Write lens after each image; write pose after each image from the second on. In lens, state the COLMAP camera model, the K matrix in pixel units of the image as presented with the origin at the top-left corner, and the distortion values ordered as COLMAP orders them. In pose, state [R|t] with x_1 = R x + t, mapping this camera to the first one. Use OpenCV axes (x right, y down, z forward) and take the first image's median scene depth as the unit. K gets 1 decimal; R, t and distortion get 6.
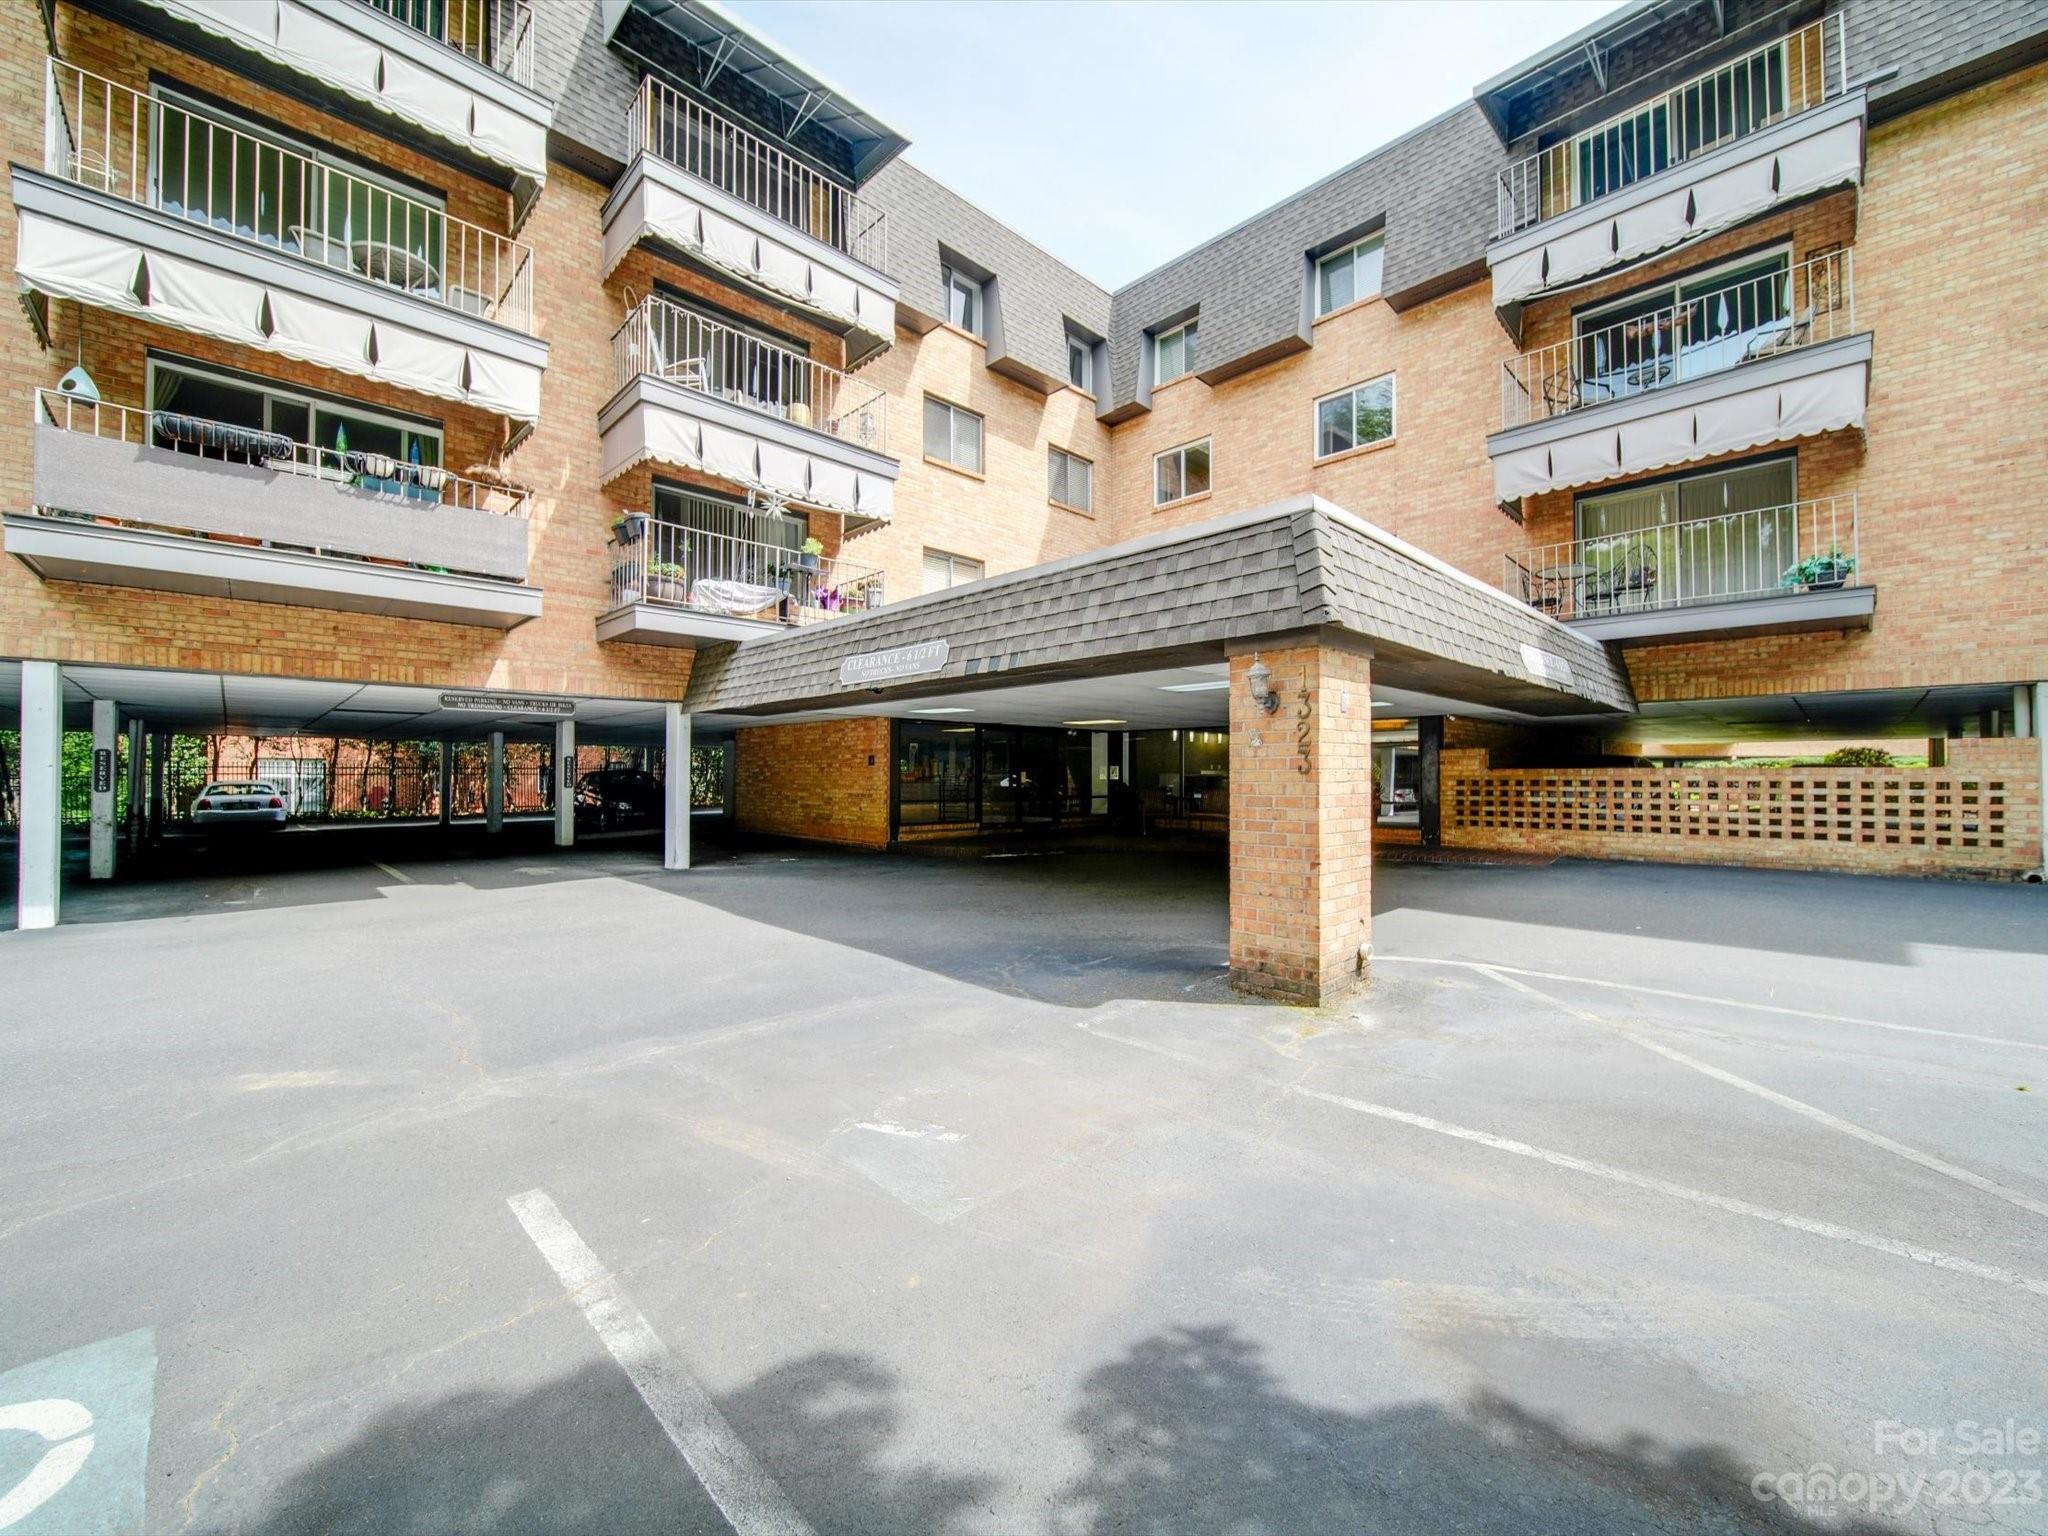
lens RADIAL K [[811.7, 0, 1030.8], [0, 811.7, 764.2], [0, 0, 1]] dist [-0.001110, -0.000905]
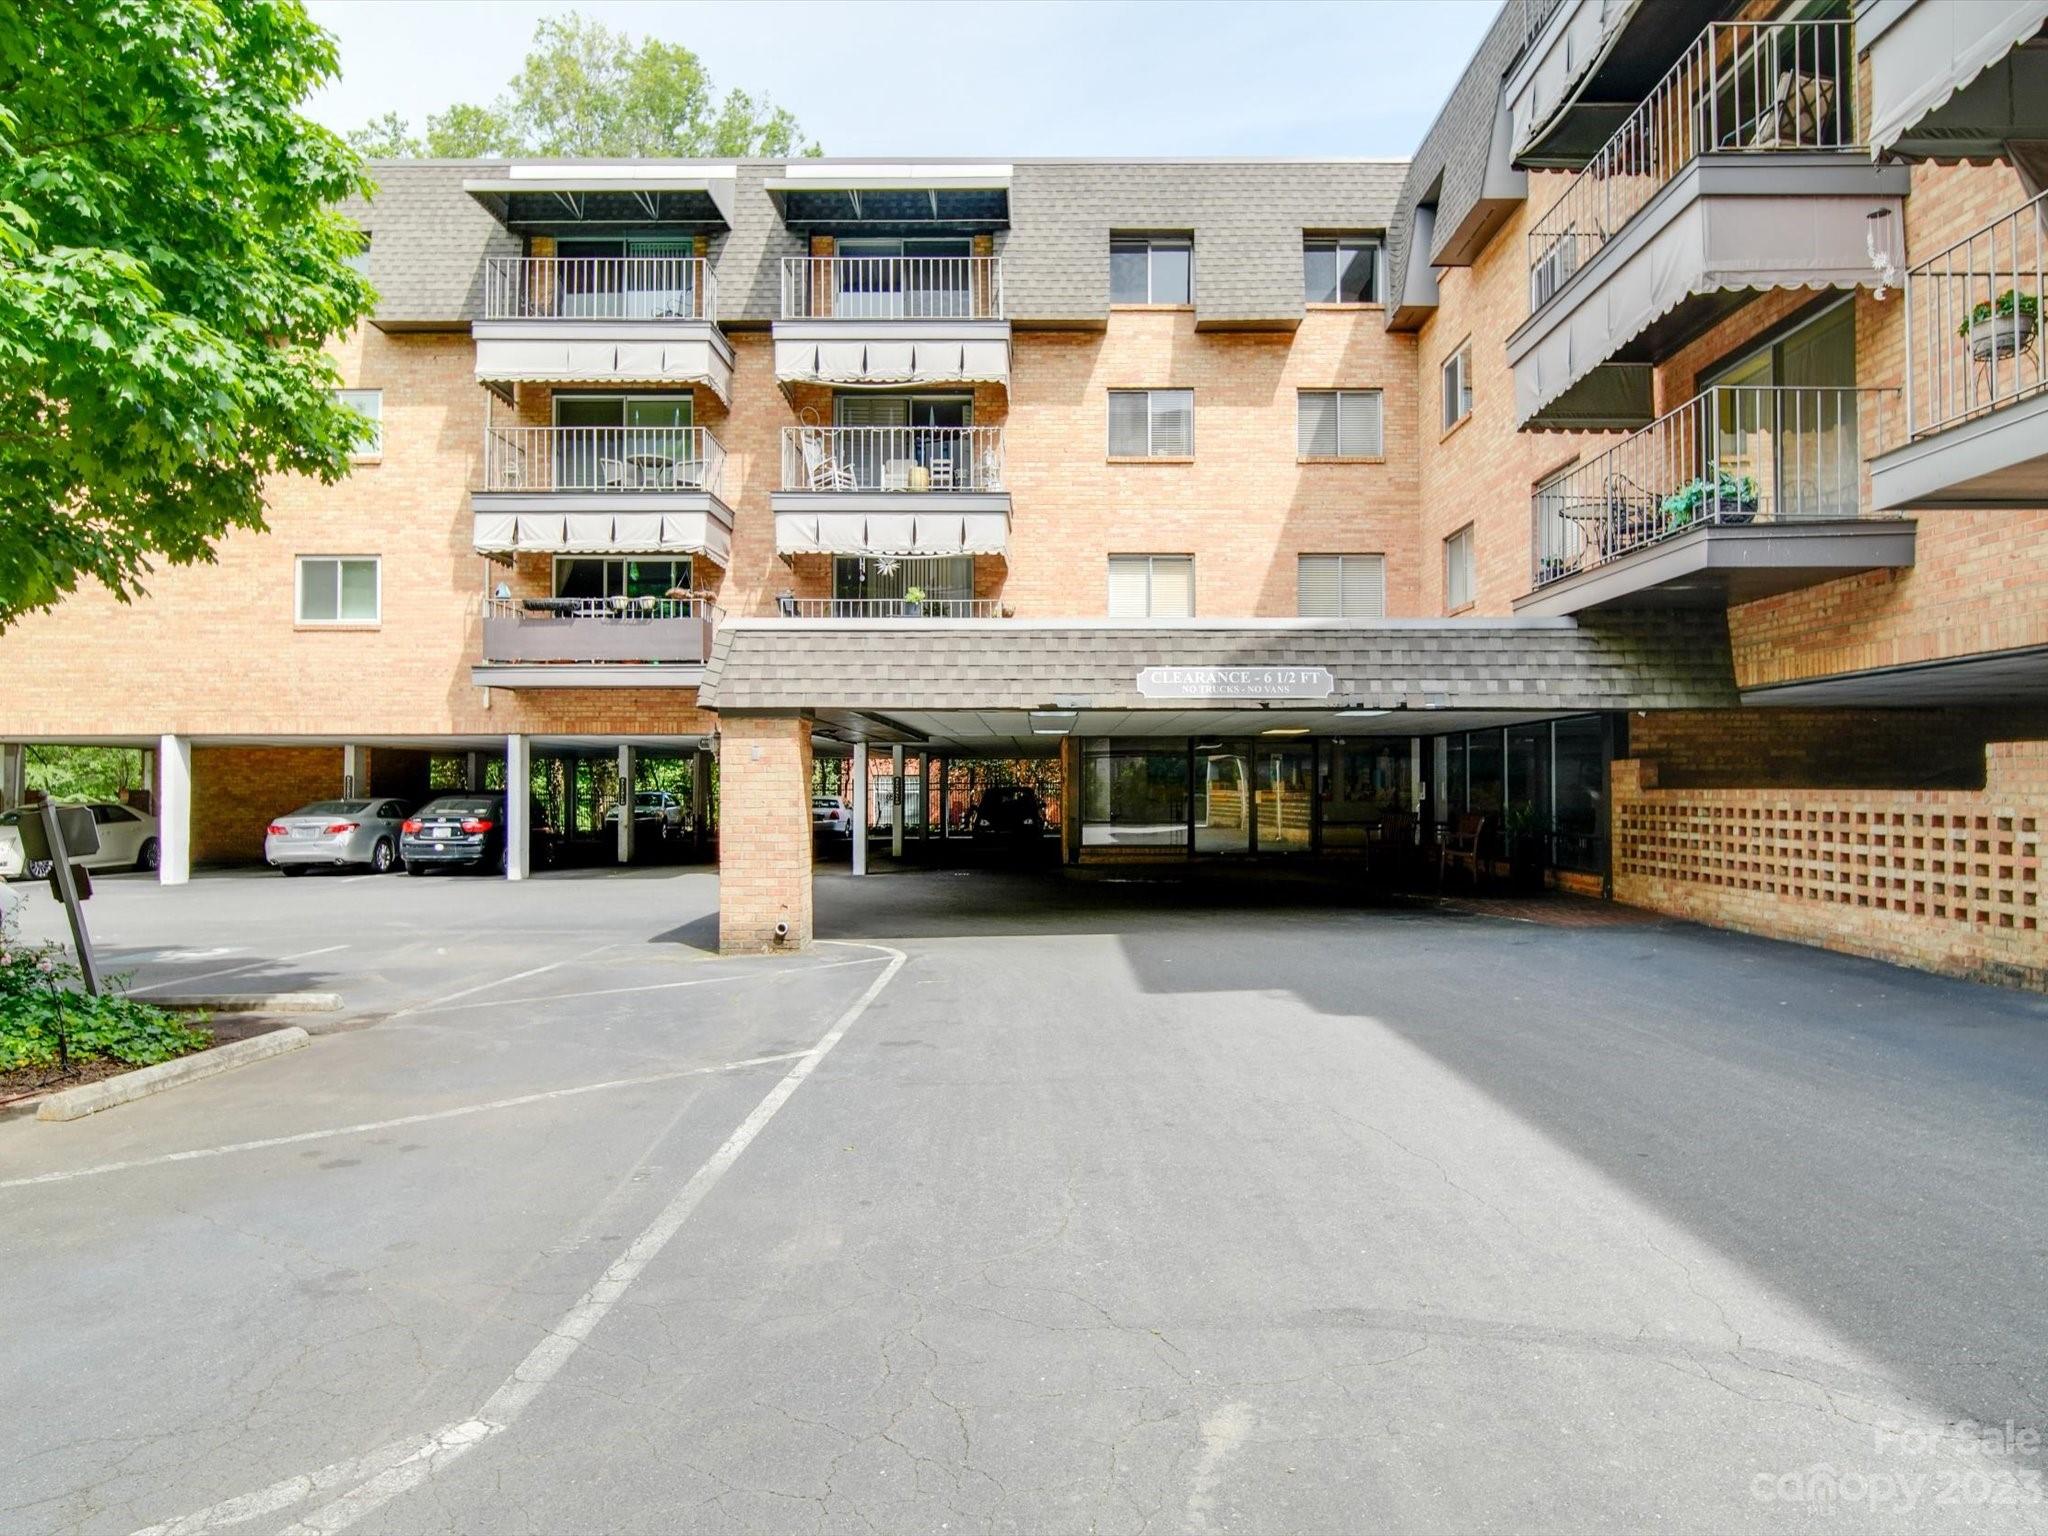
lens RADIAL K [[1219.6, 0, 1024.0], [0, 1219.6, 768.0], [0, 0, 1]] dist [-0.001921, -0.000979]
pose [[0.706977, -0.012408, -0.707128, 1.125364], [0.011438, 0.999916, -0.006110, -0.014350], [0.707144, -0.003768, 0.707059, -0.107986]]
